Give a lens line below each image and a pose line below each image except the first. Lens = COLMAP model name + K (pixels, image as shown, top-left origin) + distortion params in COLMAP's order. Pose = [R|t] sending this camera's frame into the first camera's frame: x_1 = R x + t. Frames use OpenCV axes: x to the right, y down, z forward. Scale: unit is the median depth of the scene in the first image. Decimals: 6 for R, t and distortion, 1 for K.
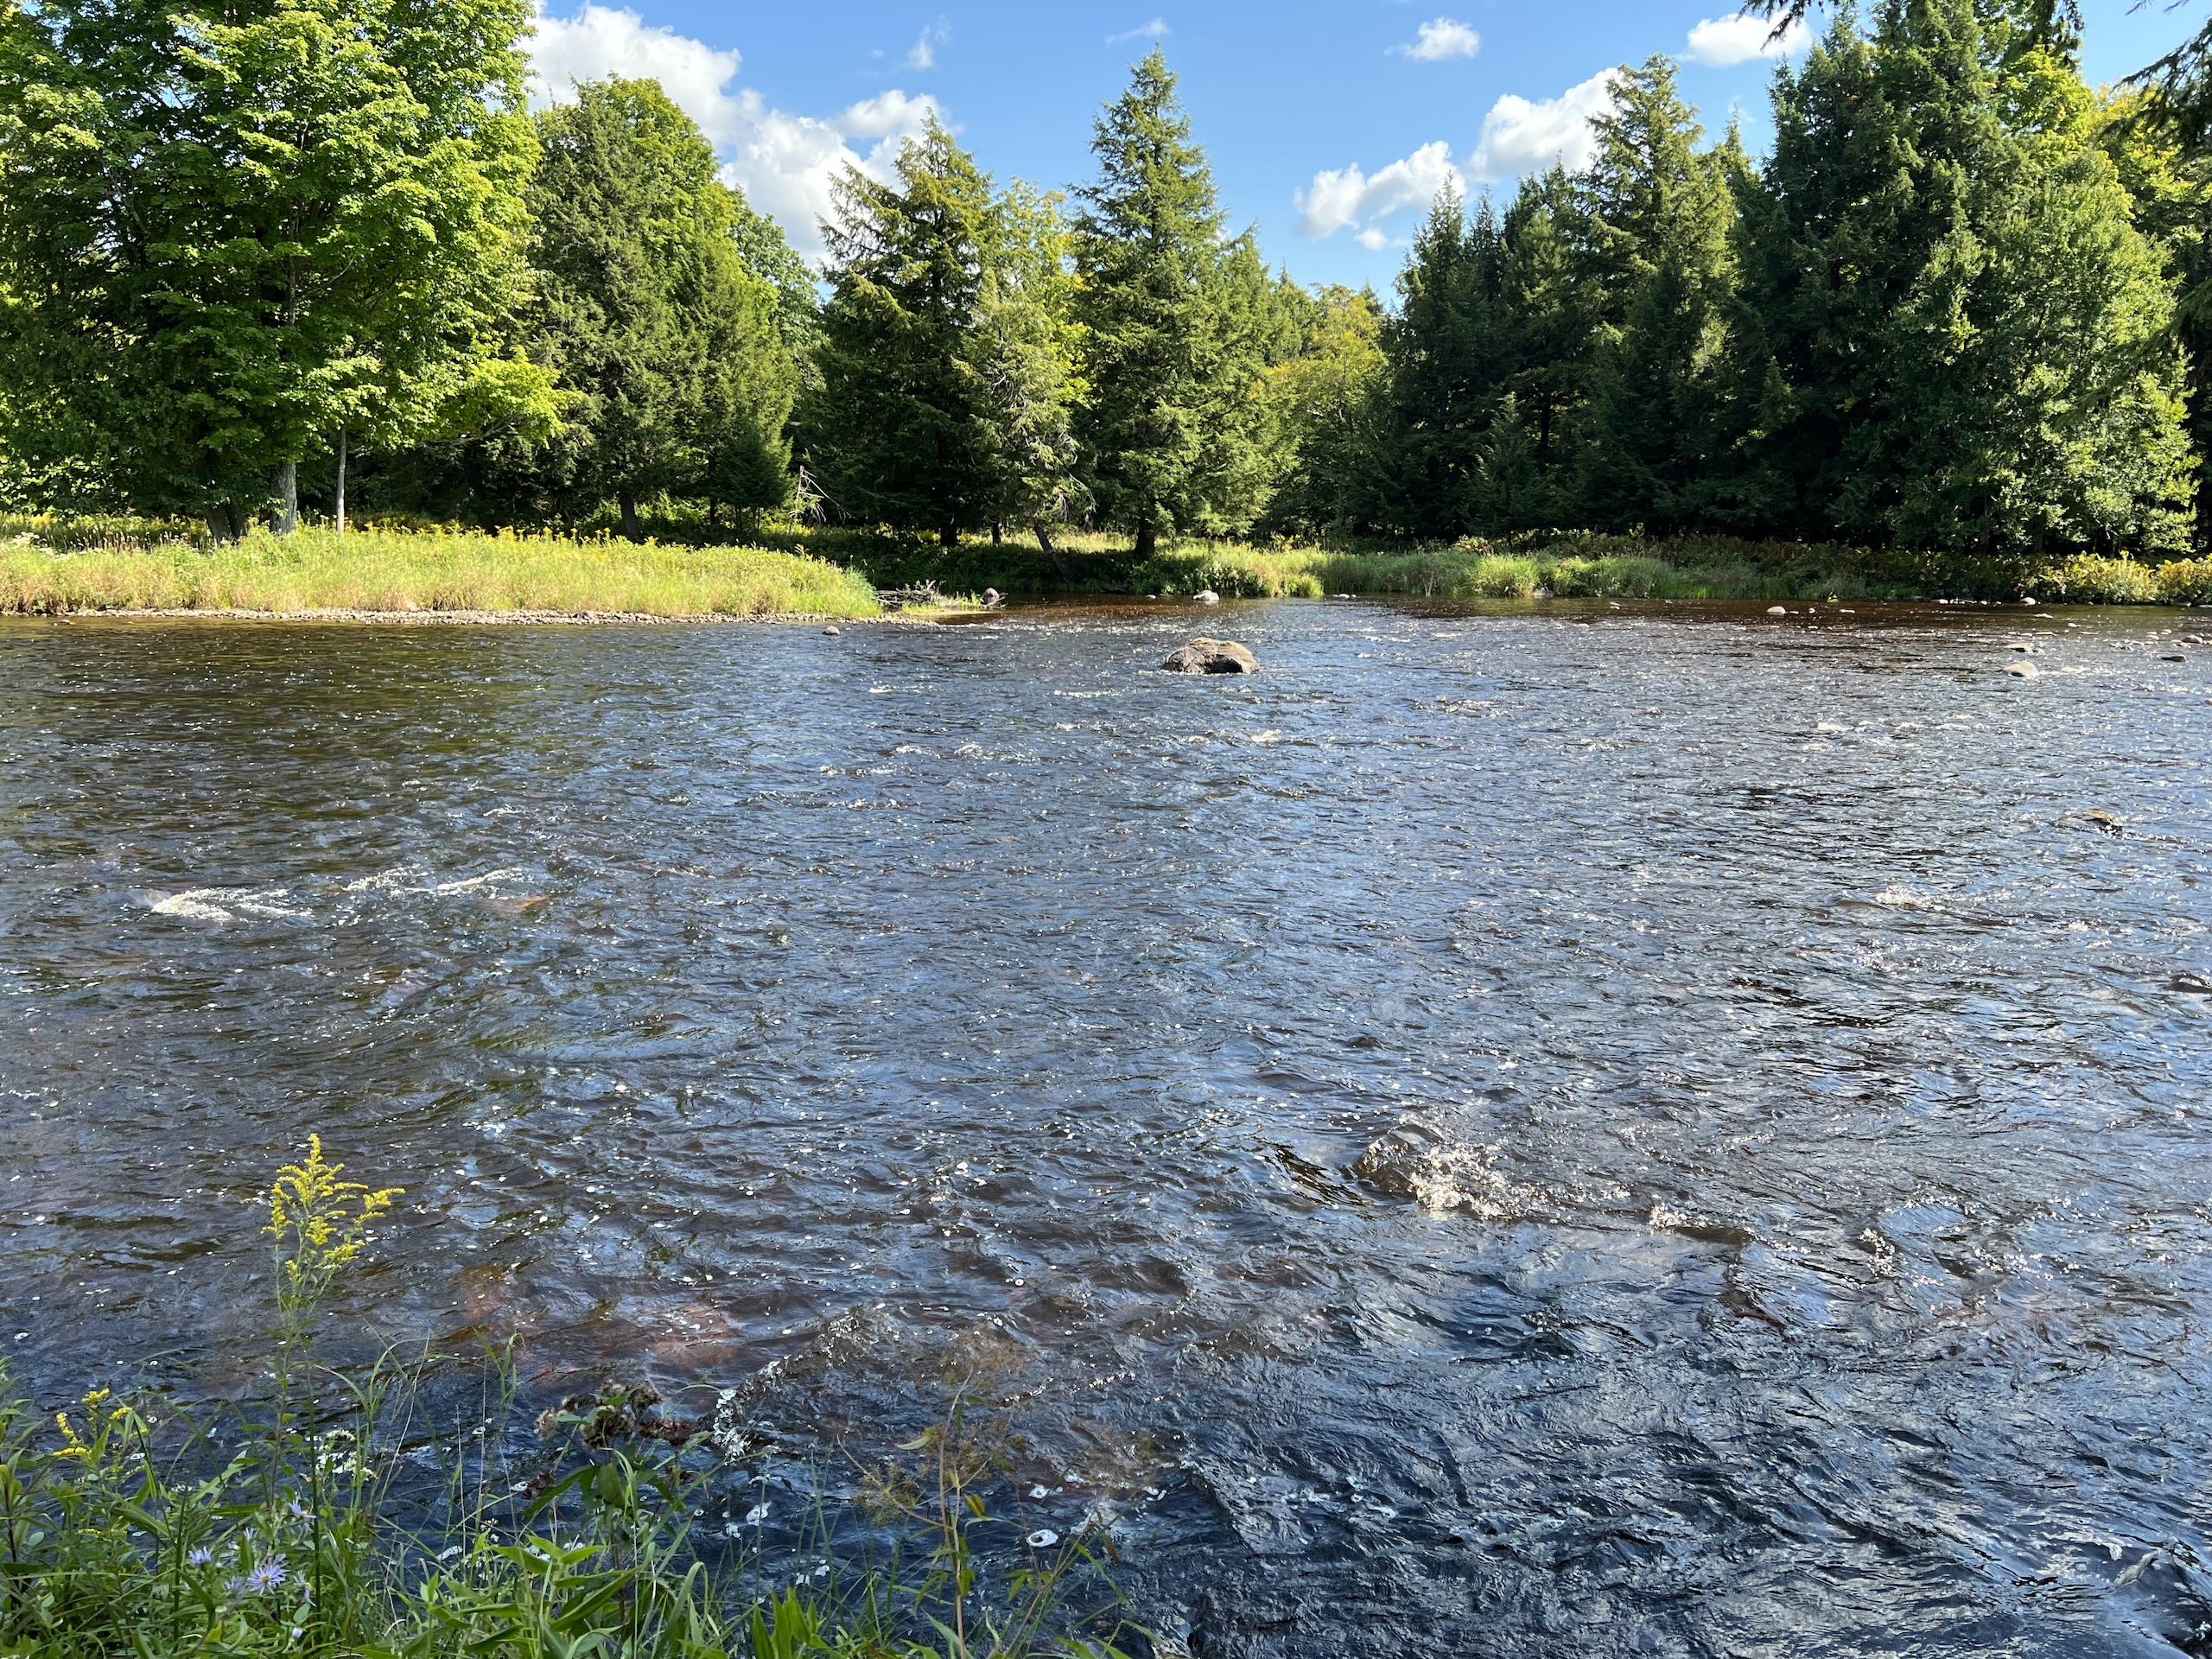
lens RADIAL K [[1663.6, 0, 1139.4], [0, 1663.6, 822.1], [0, 0, 1]] dist [0.057274, -0.062444]
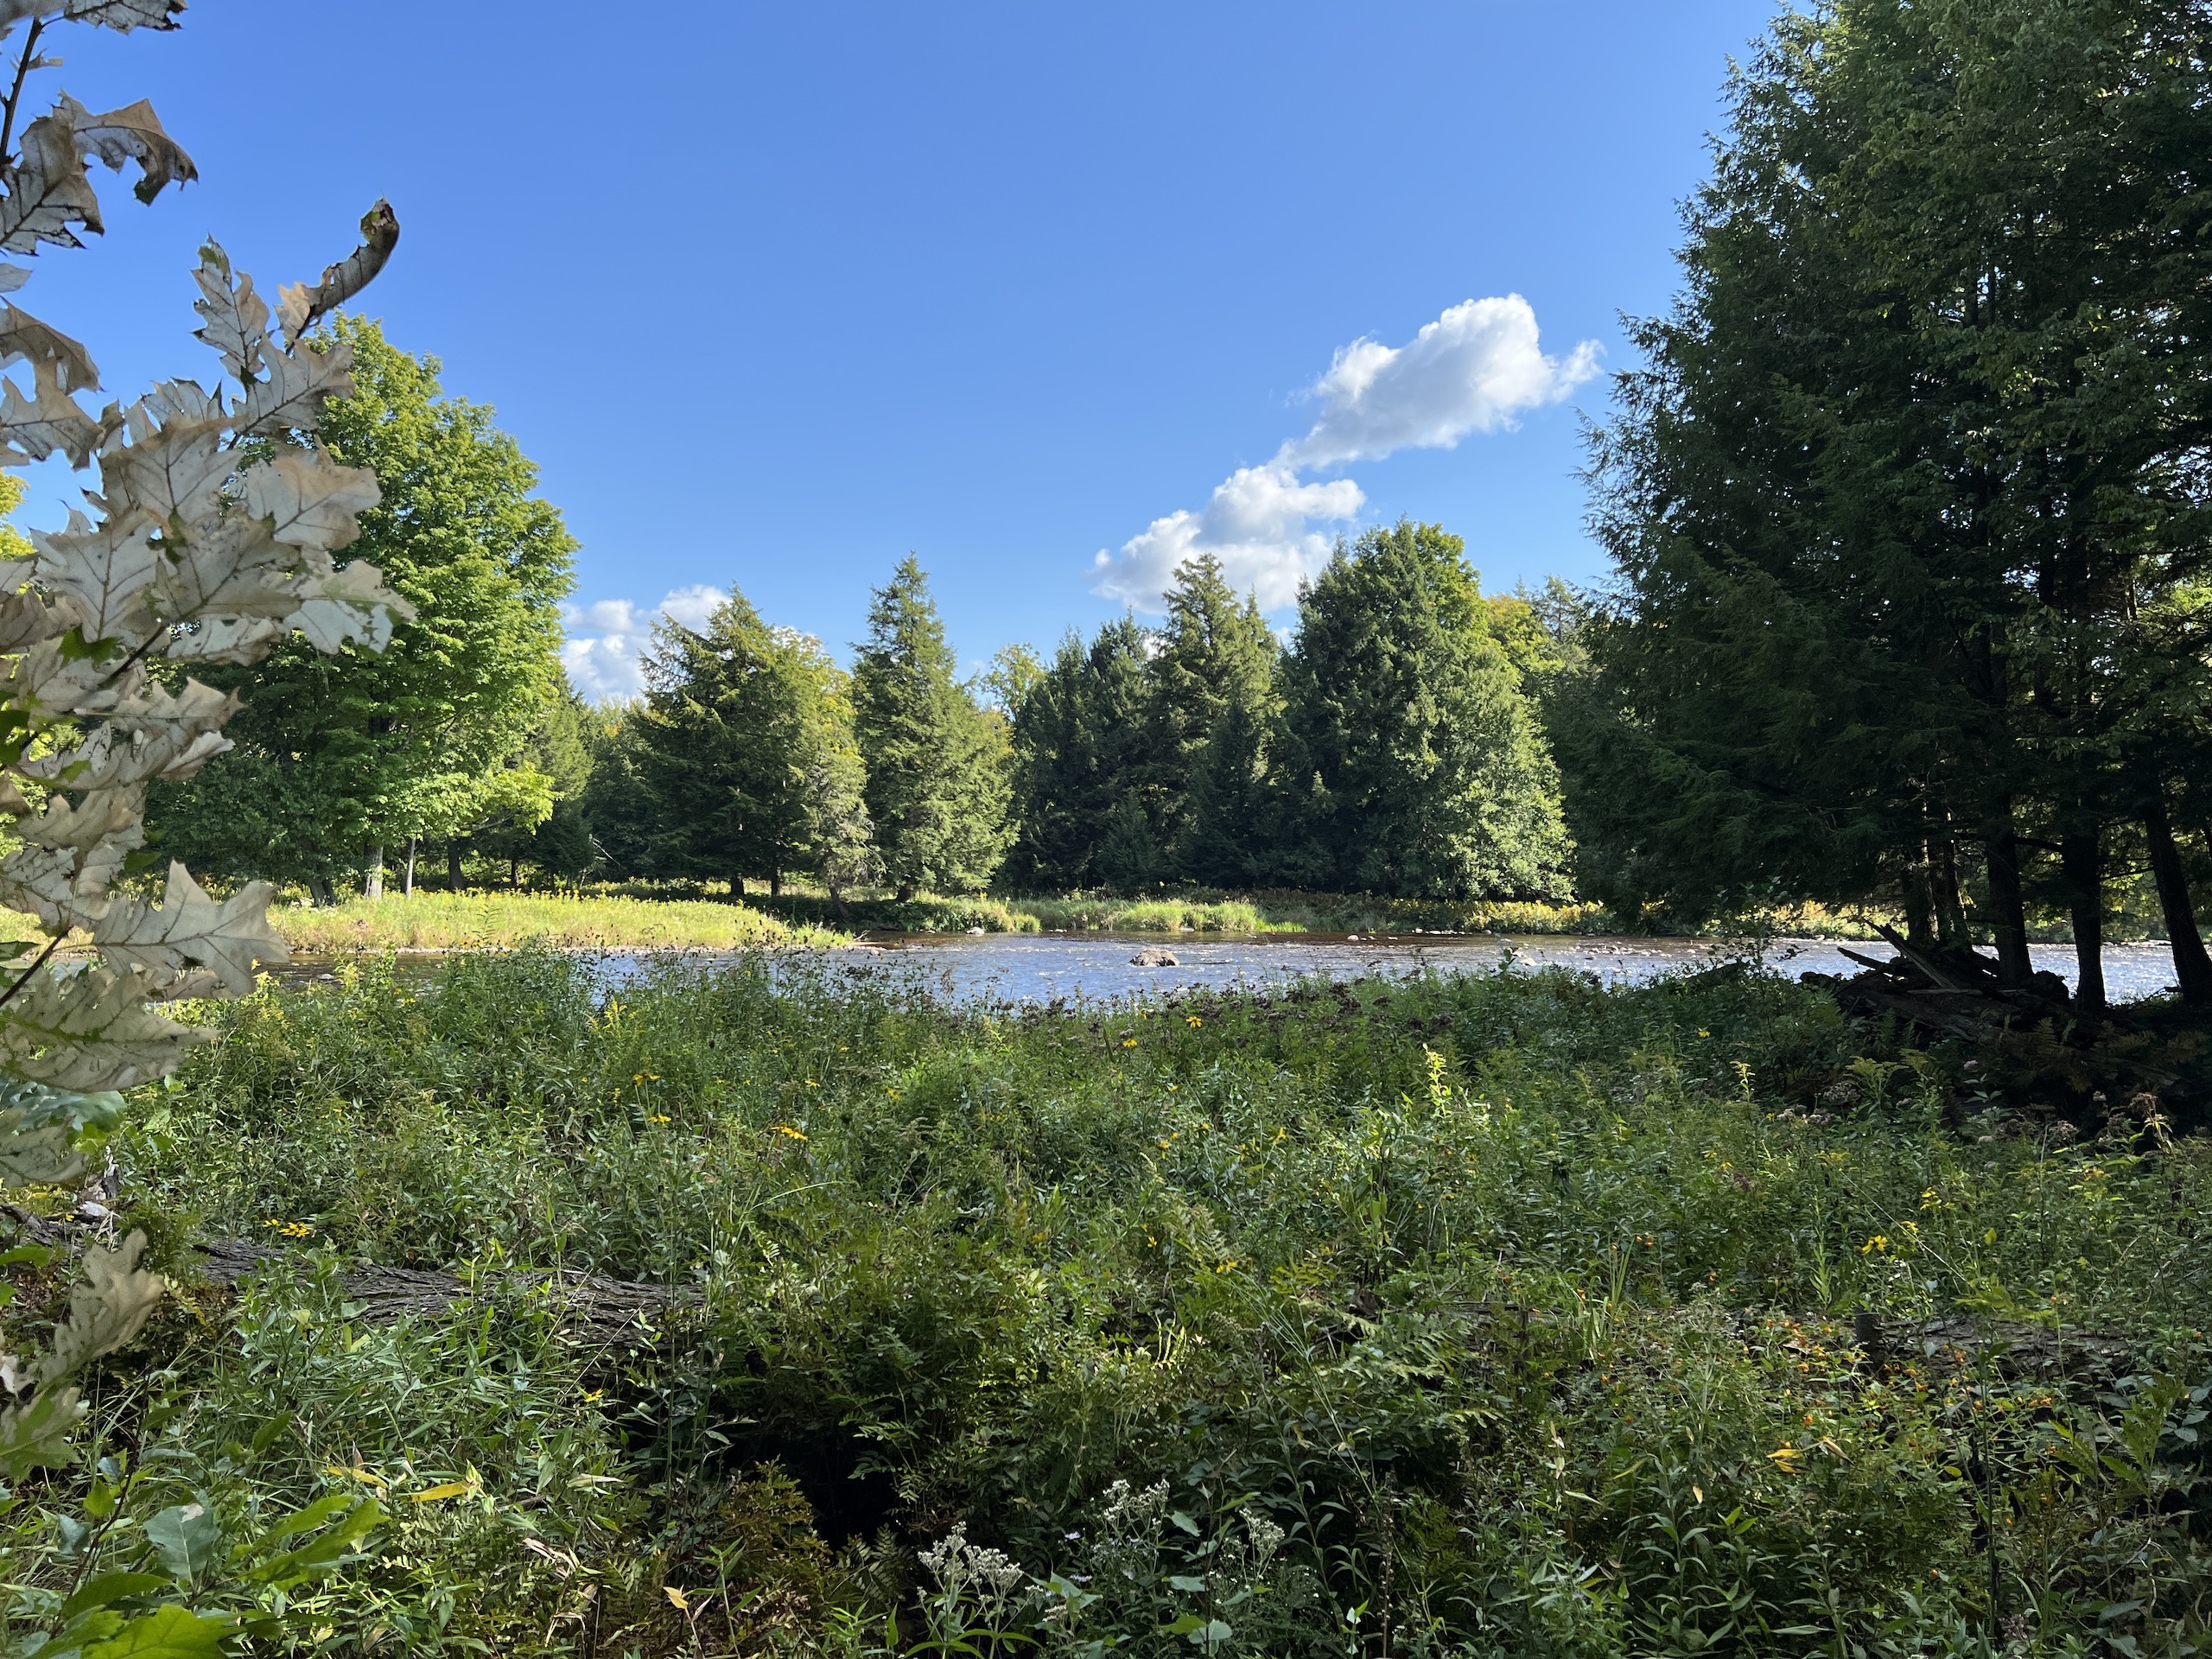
lens RADIAL K [[1663.6, 0, 1108.5], [0, 1663.6, 849.3], [0, 0, 1]] dist [0.057274, -0.062444]
pose [[0.957349, 0.005556, 0.288882, -0.233114], [0.048220, 0.982721, -0.178700, 0.048040], [-0.284884, 0.185008, 0.940539, -0.335220]]
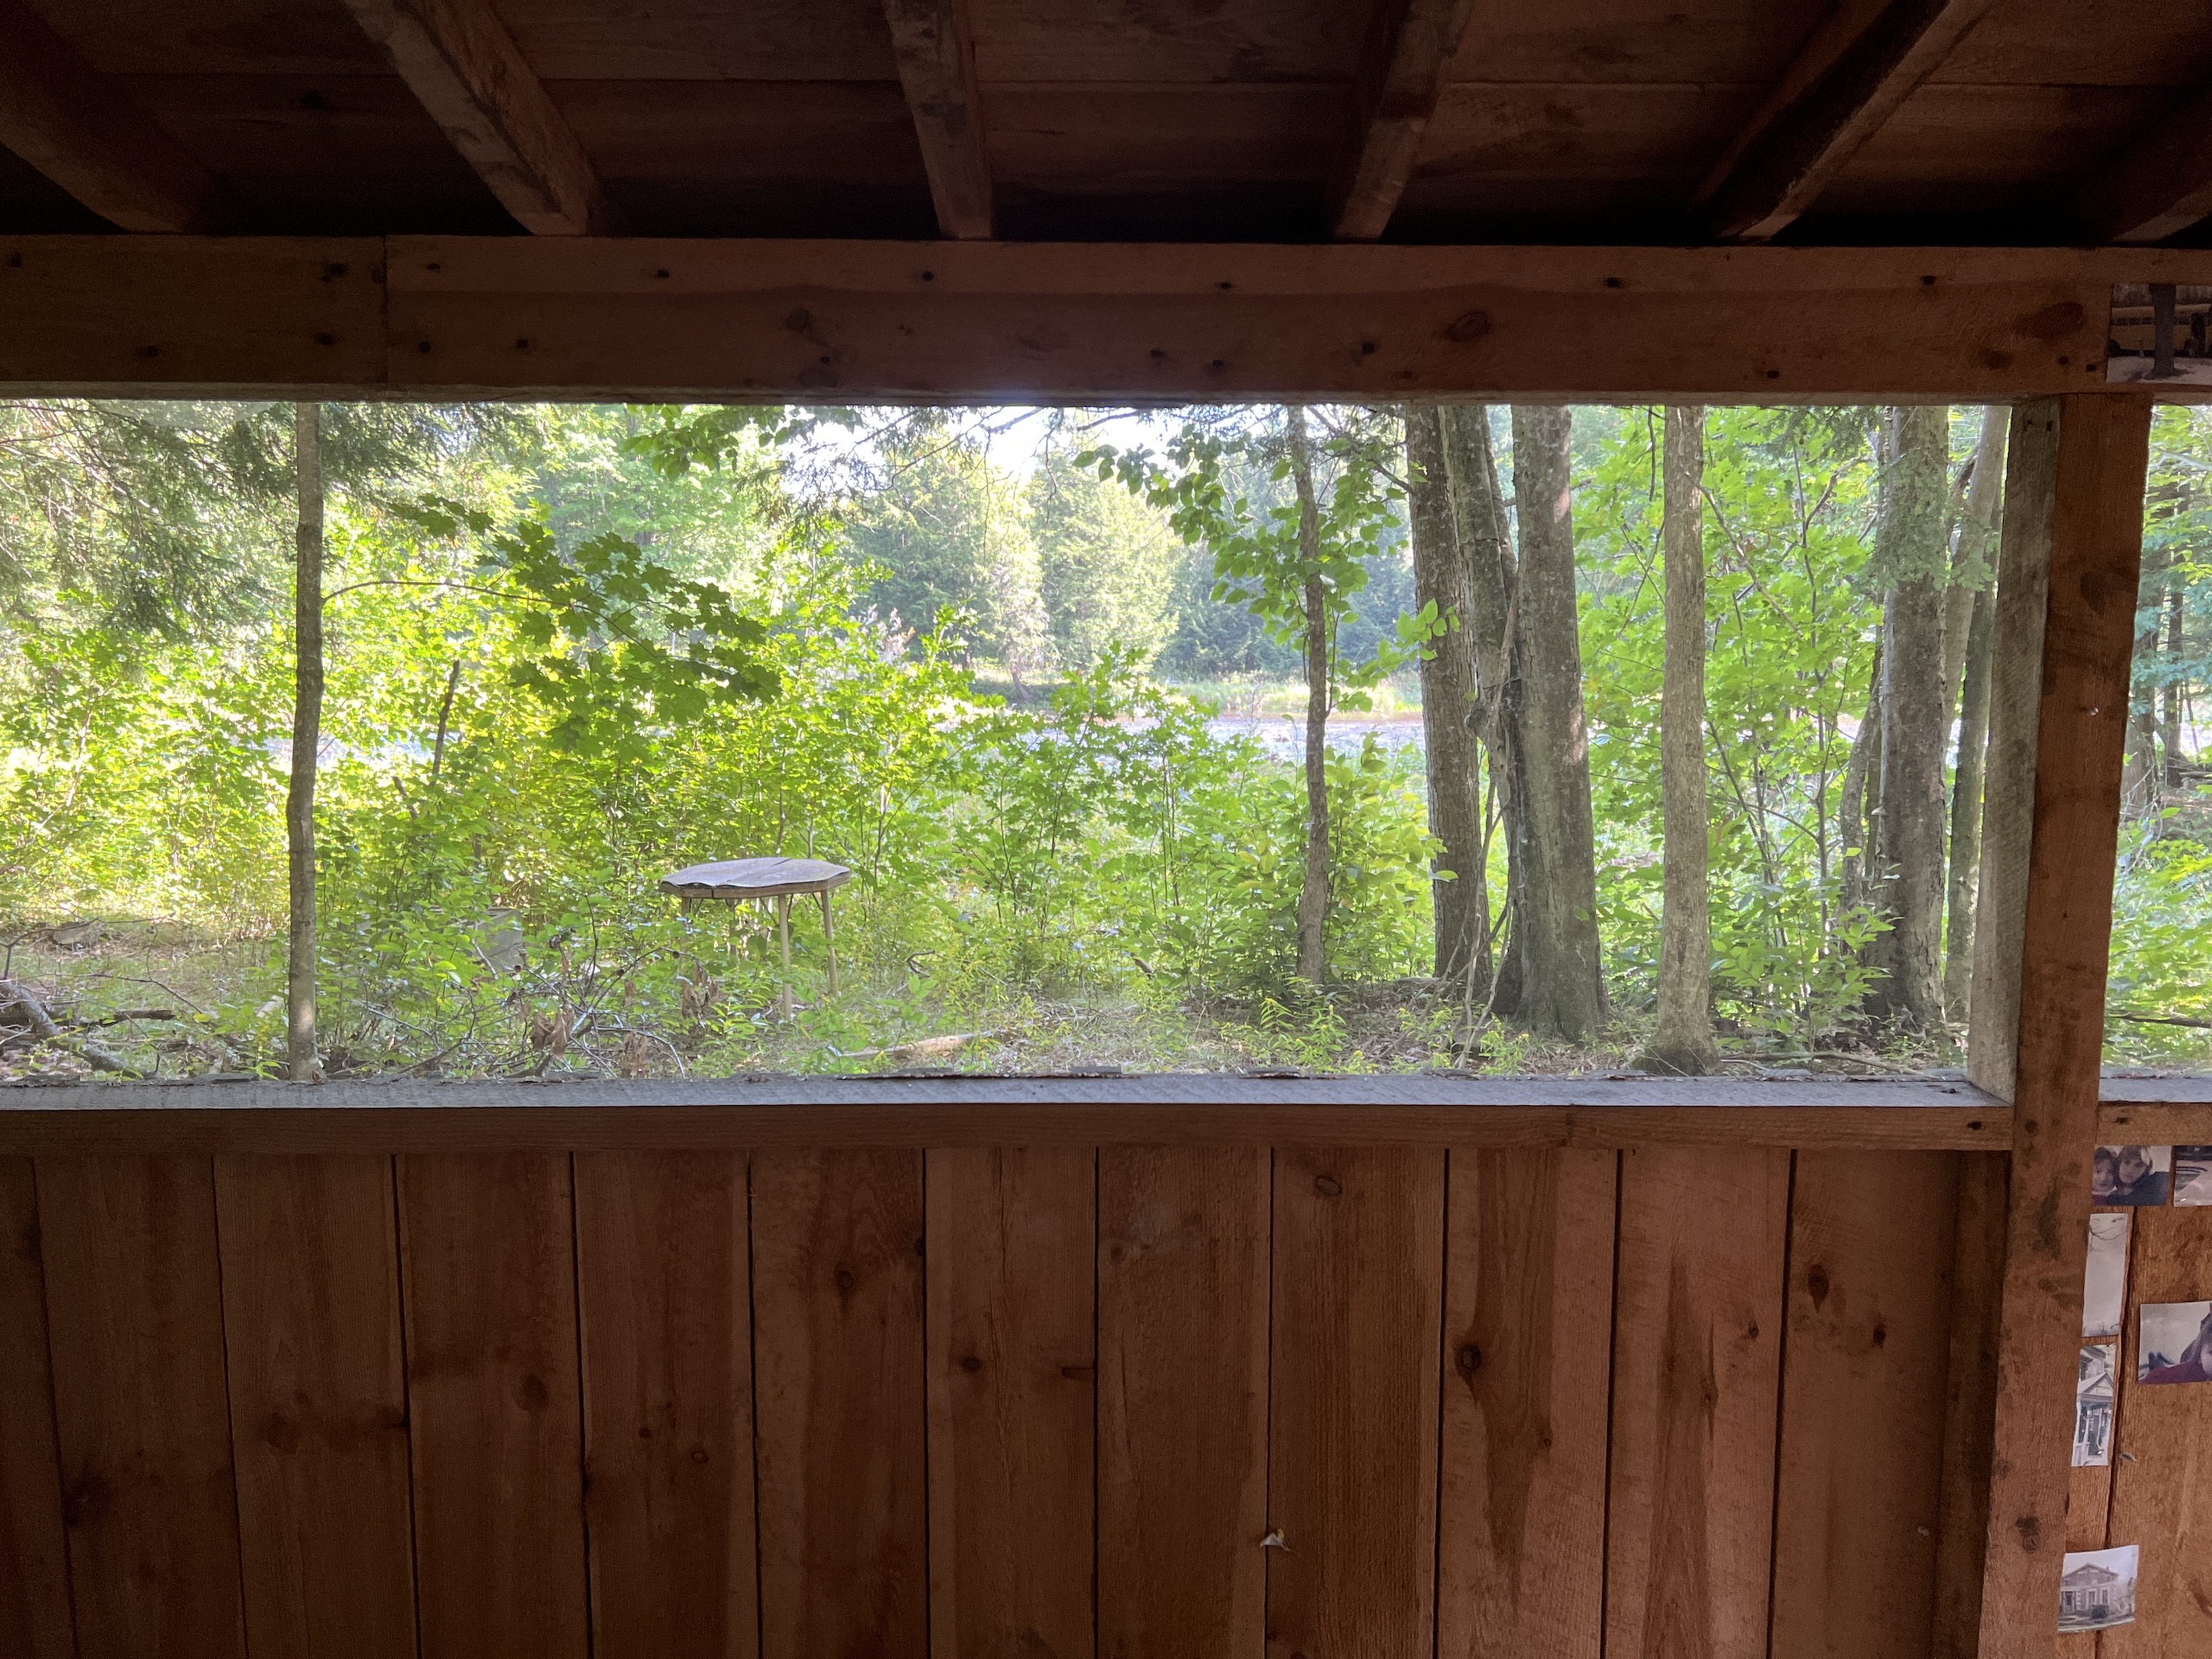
lens RADIAL K [[1663.6, 0, 1094.5], [0, 1663.6, 894.6], [0, 0, 1]] dist [0.057274, -0.062444]
pose [[0.985098, -0.024317, 0.170266, -0.251654], [0.029014, 0.999262, -0.025155, 0.073571], [-0.169529, 0.029721, 0.985077, -0.523304]]
